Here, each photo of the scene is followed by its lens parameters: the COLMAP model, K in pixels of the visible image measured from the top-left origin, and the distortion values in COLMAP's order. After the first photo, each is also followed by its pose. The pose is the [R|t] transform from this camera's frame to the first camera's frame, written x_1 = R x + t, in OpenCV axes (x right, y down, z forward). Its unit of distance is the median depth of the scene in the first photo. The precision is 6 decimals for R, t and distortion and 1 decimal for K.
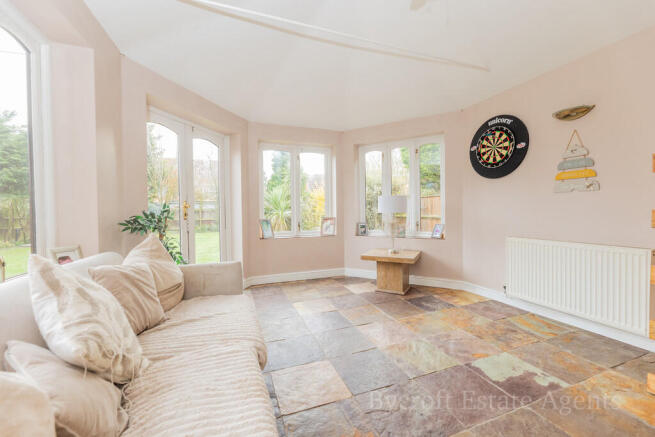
lens RADIAL K [[265.0, 0, 330.1], [0, 265.0, 215.2], [0, 0, 1]] dist [0.003208, 0.000057]
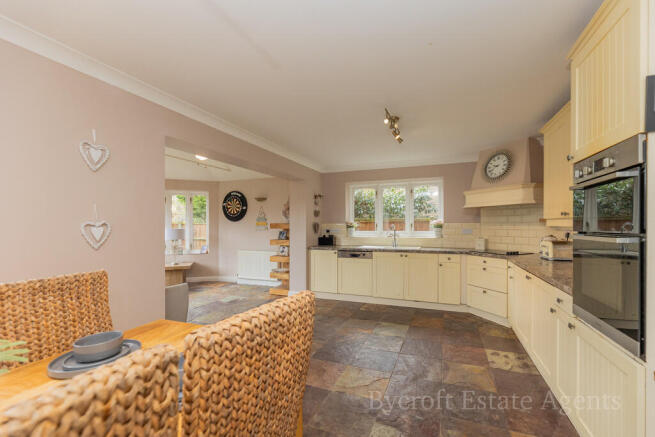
lens RADIAL K [[265.0, 0, 345.2], [0, 265.0, 224.9], [0, 0, 1]] dist [0.003208, 0.000057]
pose [[0.640049, 0.009538, 0.768275, -0.383763], [0.004836, 0.999853, -0.016442, -0.075236], [-0.768319, 0.014239, 0.639909, -0.933279]]
